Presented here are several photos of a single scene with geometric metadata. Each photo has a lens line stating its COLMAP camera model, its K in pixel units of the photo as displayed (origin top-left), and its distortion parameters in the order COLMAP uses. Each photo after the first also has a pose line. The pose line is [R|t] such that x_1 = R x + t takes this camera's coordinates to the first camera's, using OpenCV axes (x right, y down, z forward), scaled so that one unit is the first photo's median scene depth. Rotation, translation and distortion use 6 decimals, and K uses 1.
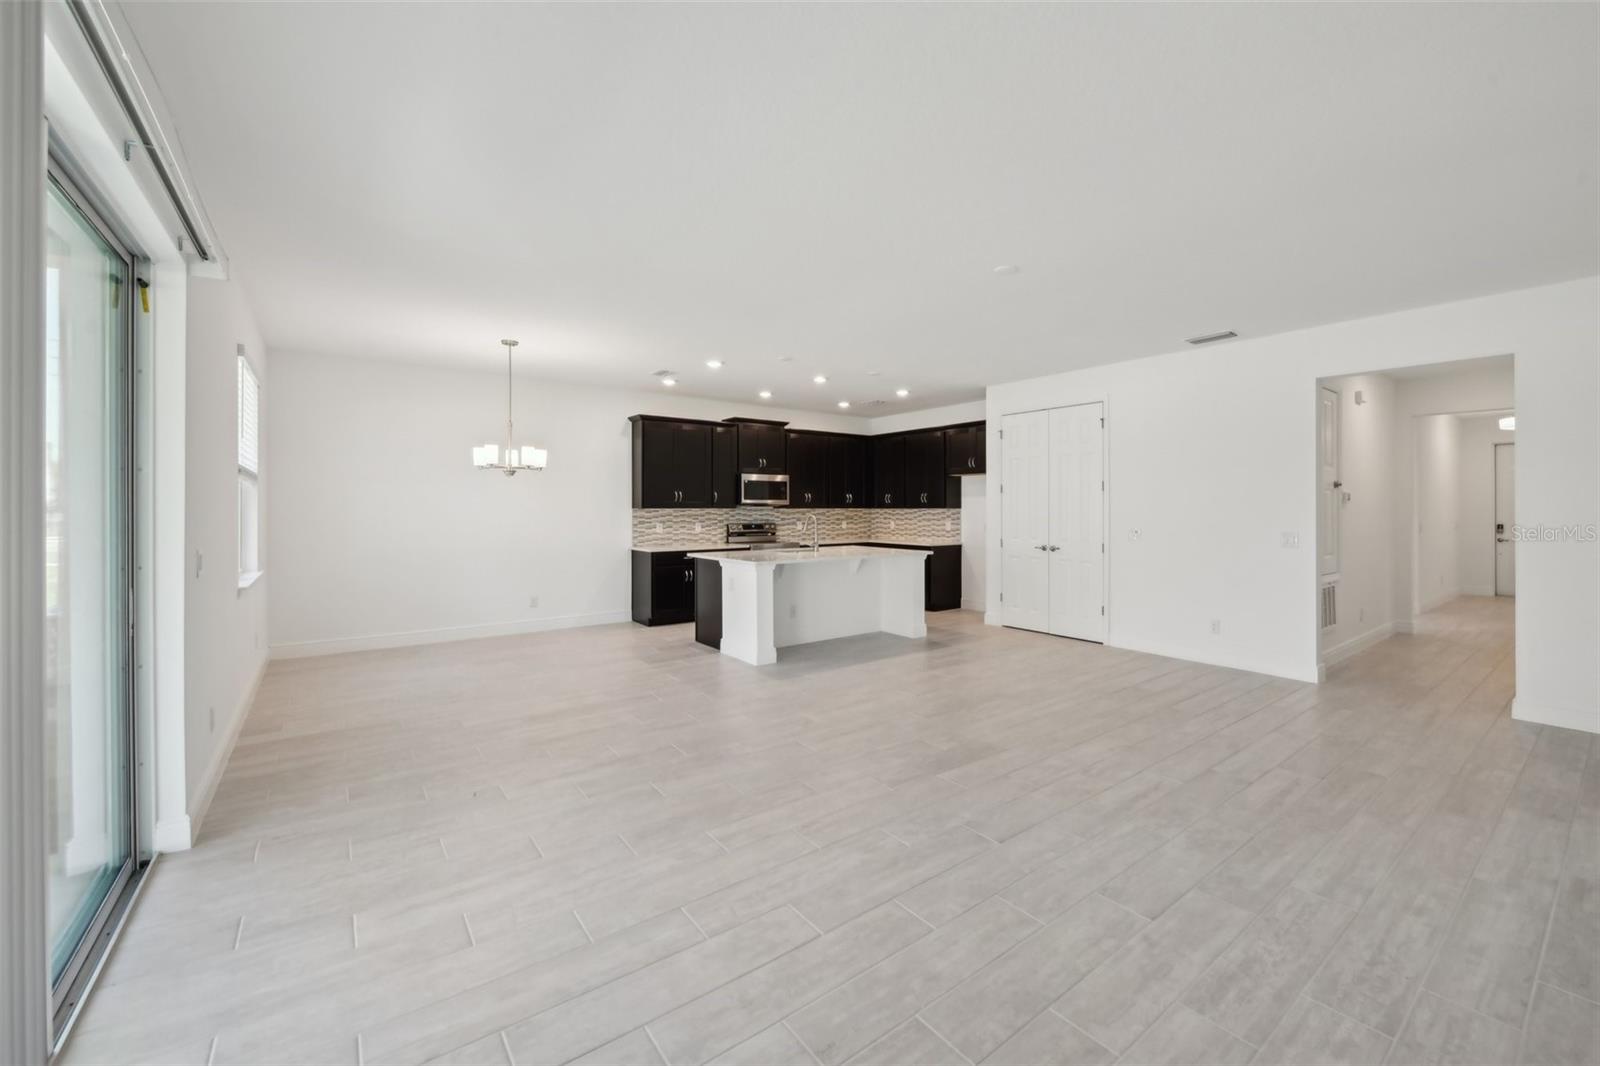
lens RADIAL K [[638.1, 0, 817.6], [0, 638.1, 510.5], [0, 0, 1]] dist [-0.004314, -0.001862]
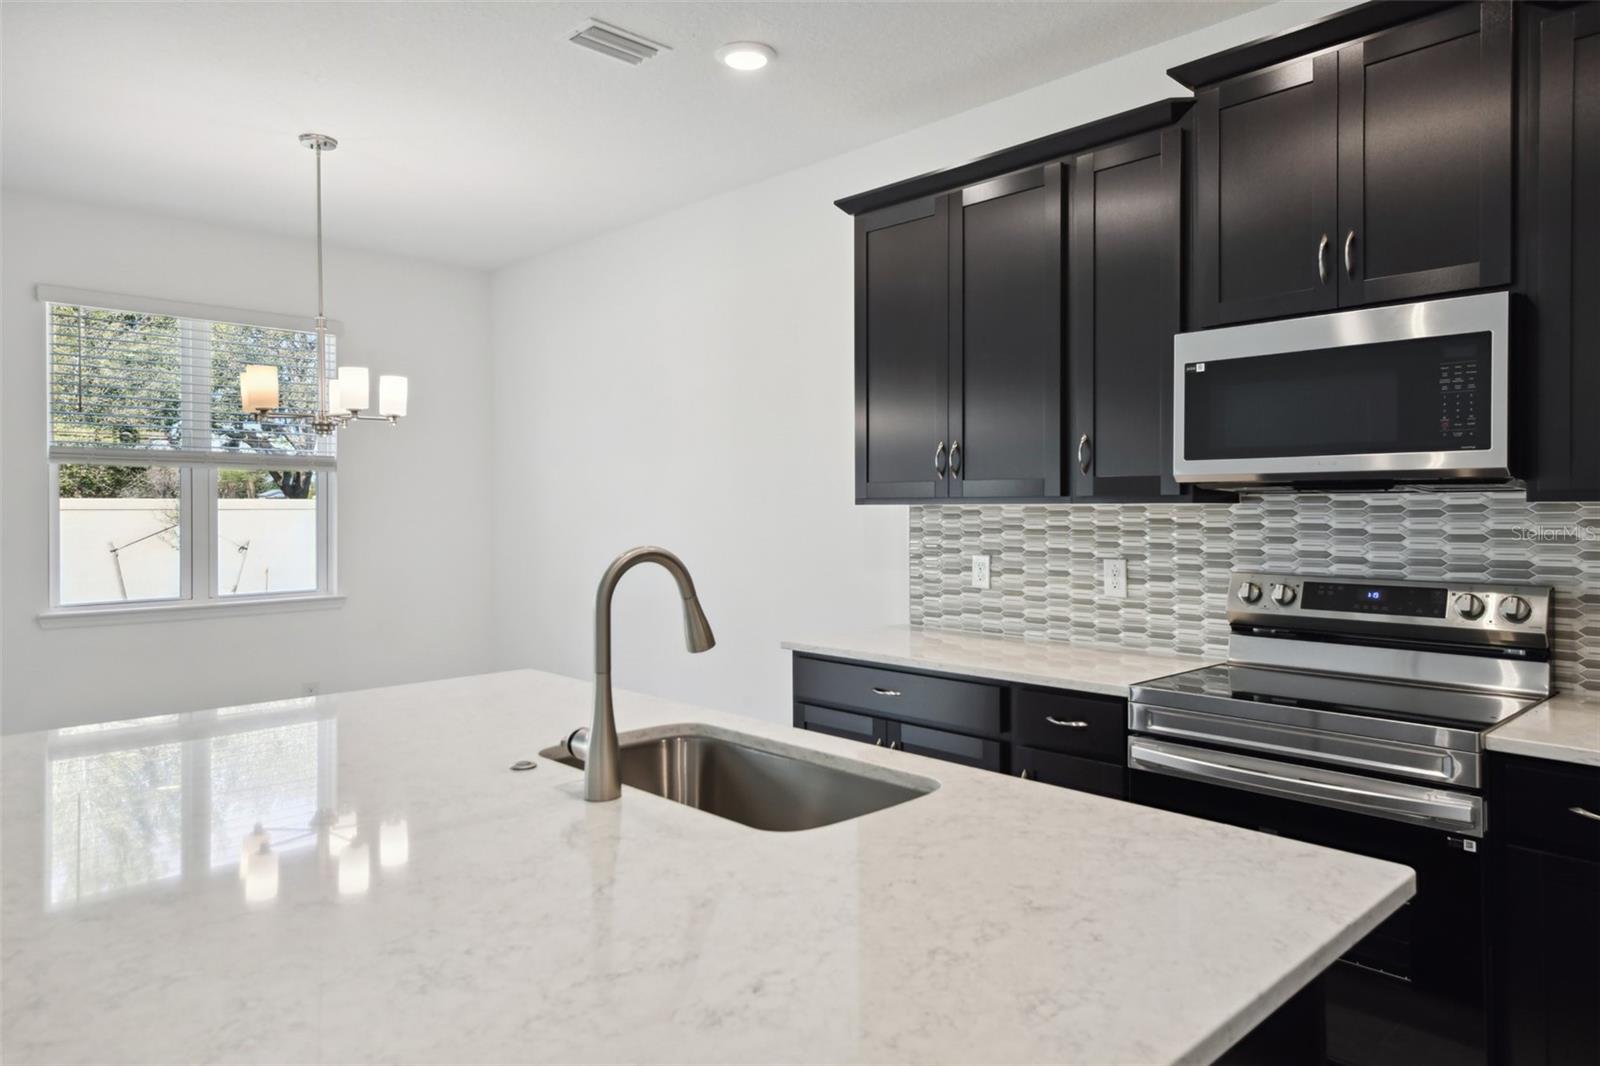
lens RADIAL K [[1035.7, 0, 809.5], [0, 1035.7, 504.9], [0, 0, 1]] dist [0.027808, -0.000715]
pose [[0.117906, -0.001219, -0.993024, 0.204306], [-0.000495, 0.999999, -0.001287, -0.001953], [0.993025, 0.000643, 0.117905, 0.856897]]
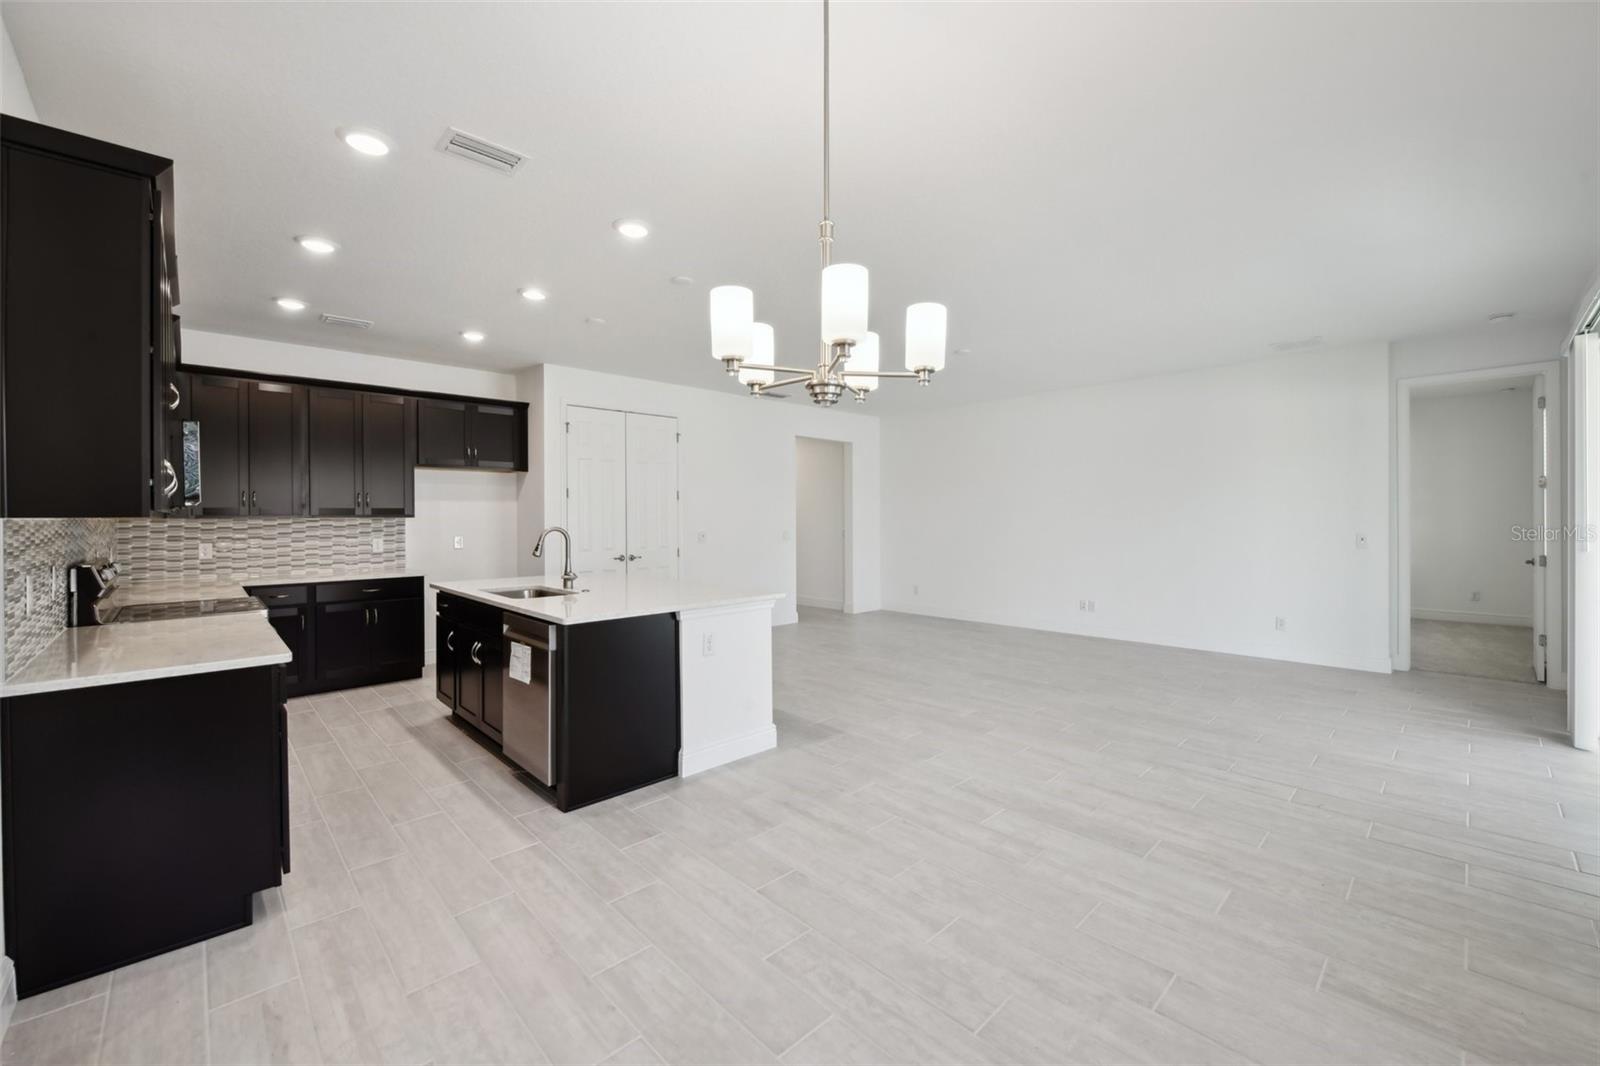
lens RADIAL K [[648.4, 0, 819.6], [0, 648.4, 518.8], [0, 0, 1]] dist [-0.004562, -0.001000]
pose [[-0.126811, -0.002681, 0.991923, -0.534988], [0.009373, 0.999948, 0.003901, -0.000418], [-0.991883, 0.009792, -0.126780, 0.708872]]
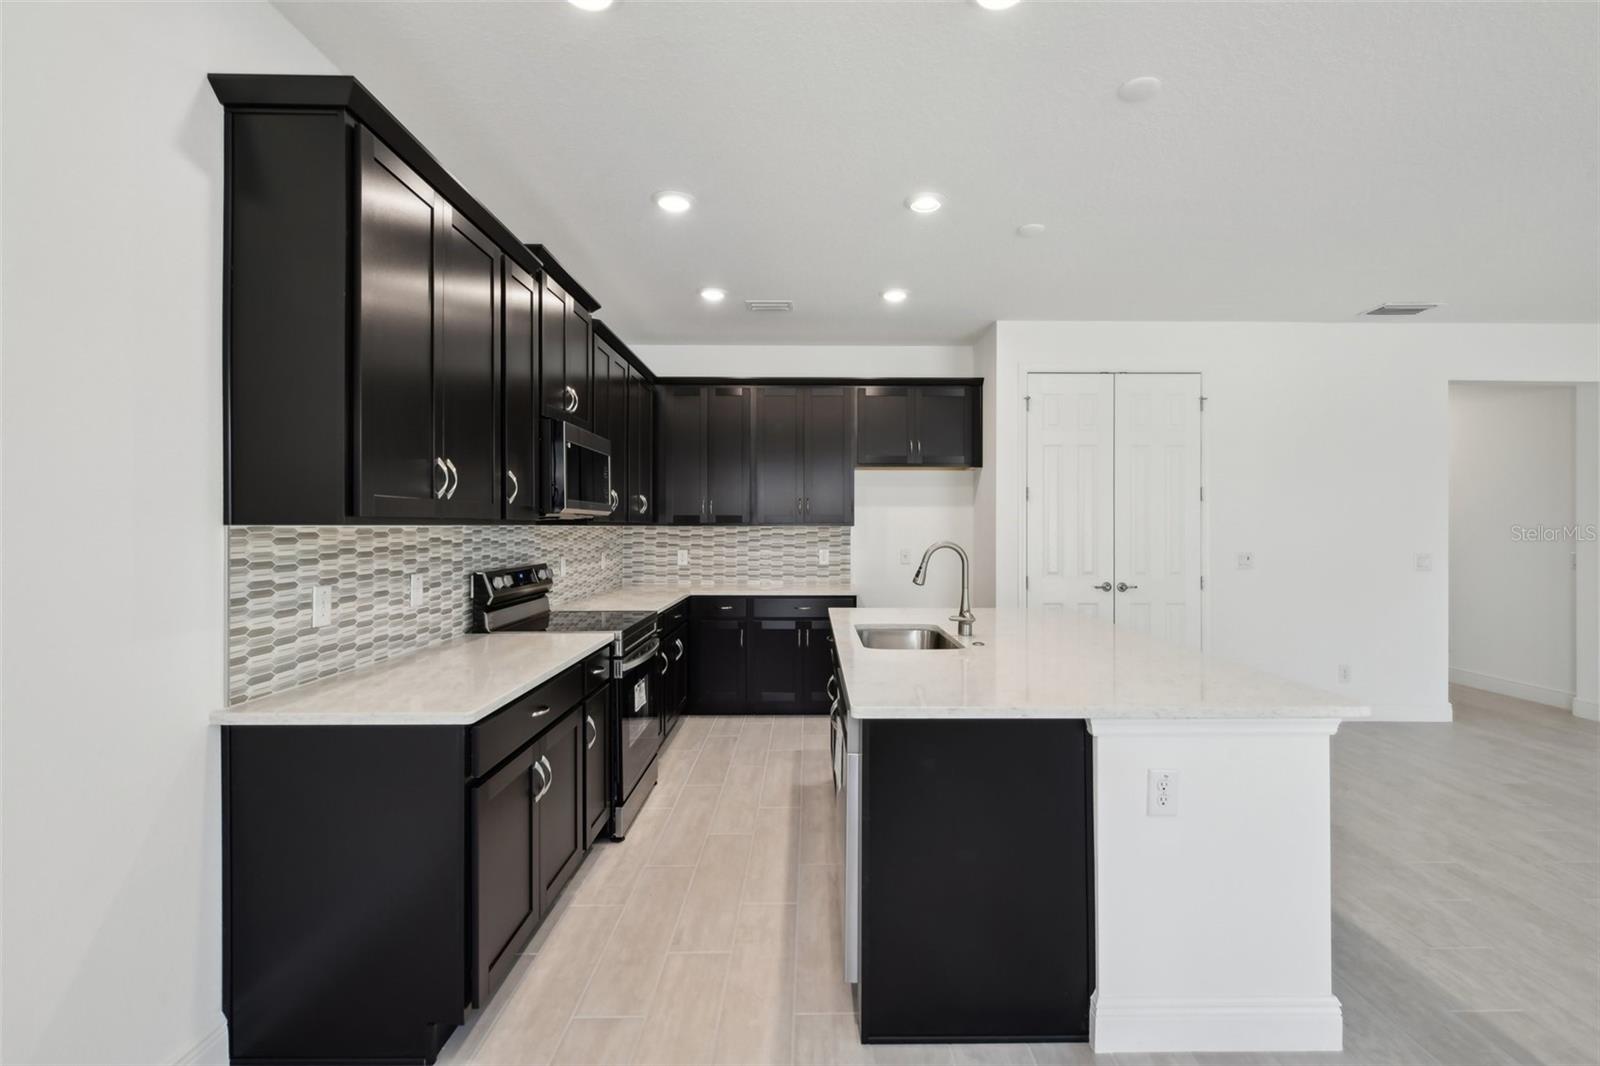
lens RADIAL K [[734.2, 0, 816.4], [0, 734.2, 527.7], [0, 0, 1]] dist [0.002153, 0.000427]
pose [[0.596179, -0.000963, 0.802851, -0.354318], [0.002018, 0.999998, -0.000299, -0.001556], [-0.802849, 0.001799, 0.596180, 0.676078]]
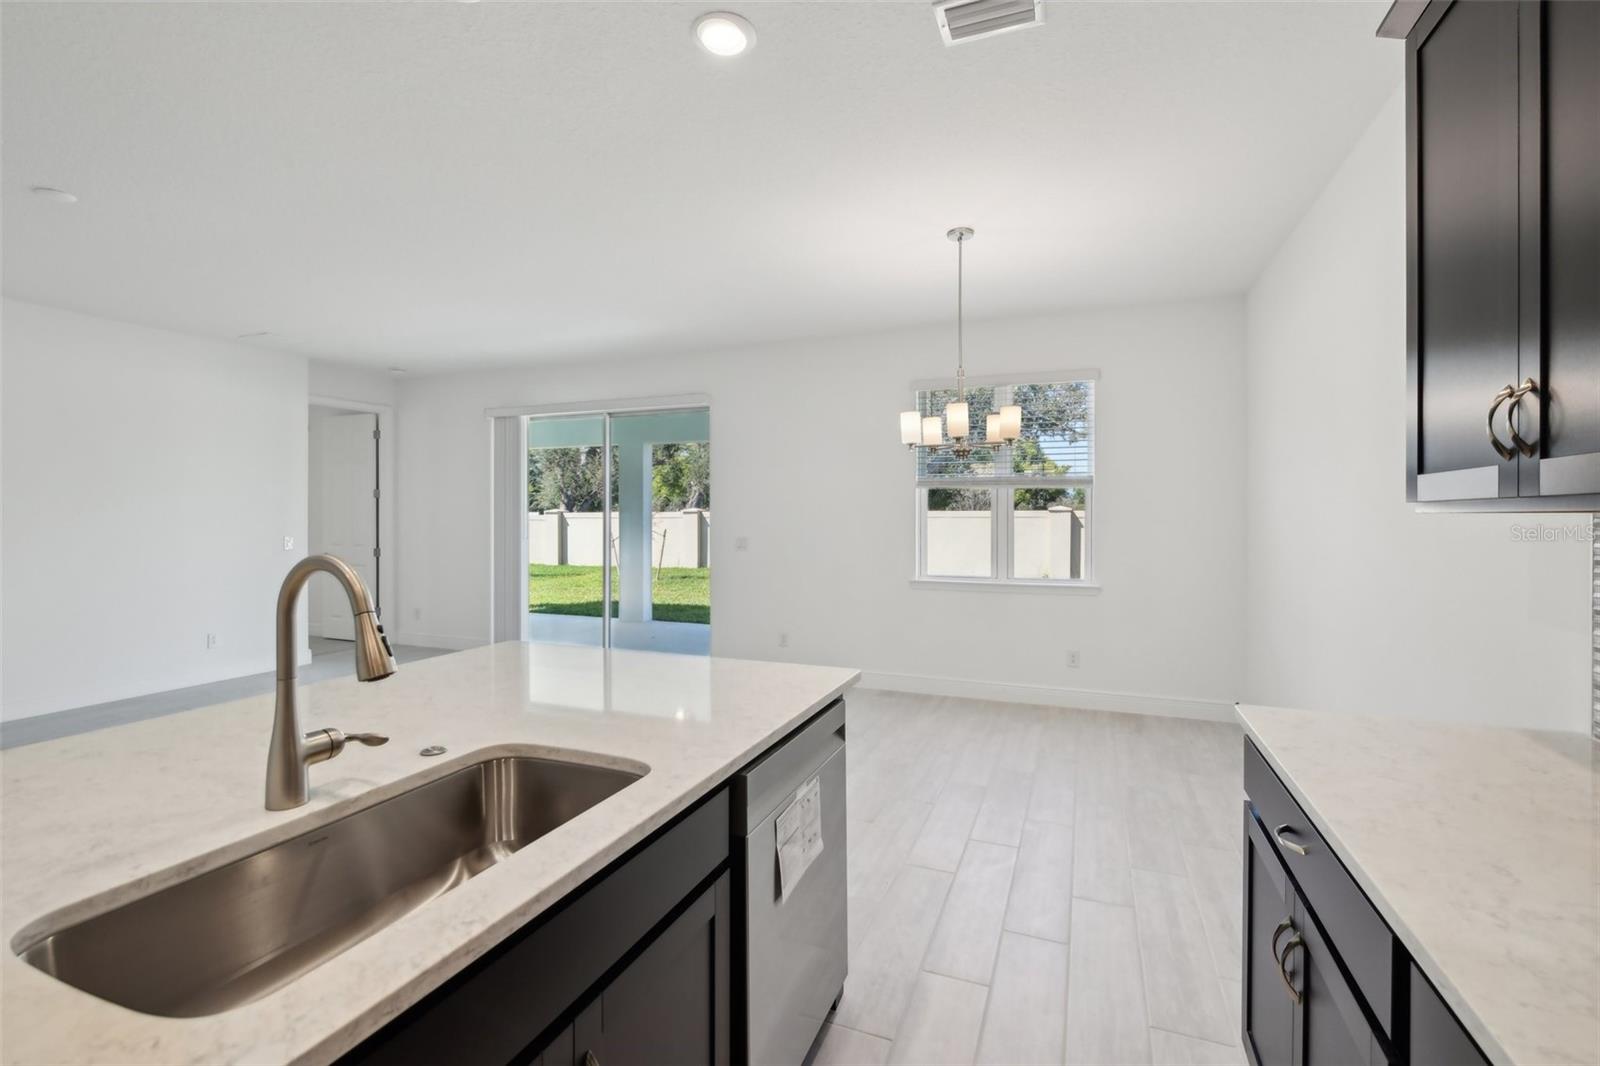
lens RADIAL K [[698.0, 0, 813.0], [0, 698.0, 524.8], [0, 0, 1]] dist [0.006559, -0.001096]
pose [[-0.852686, 0.003344, -0.522413, -0.018131], [-0.003415, 0.999922, 0.011974, -0.000138], [0.522413, 0.011994, -0.852608, 1.010073]]
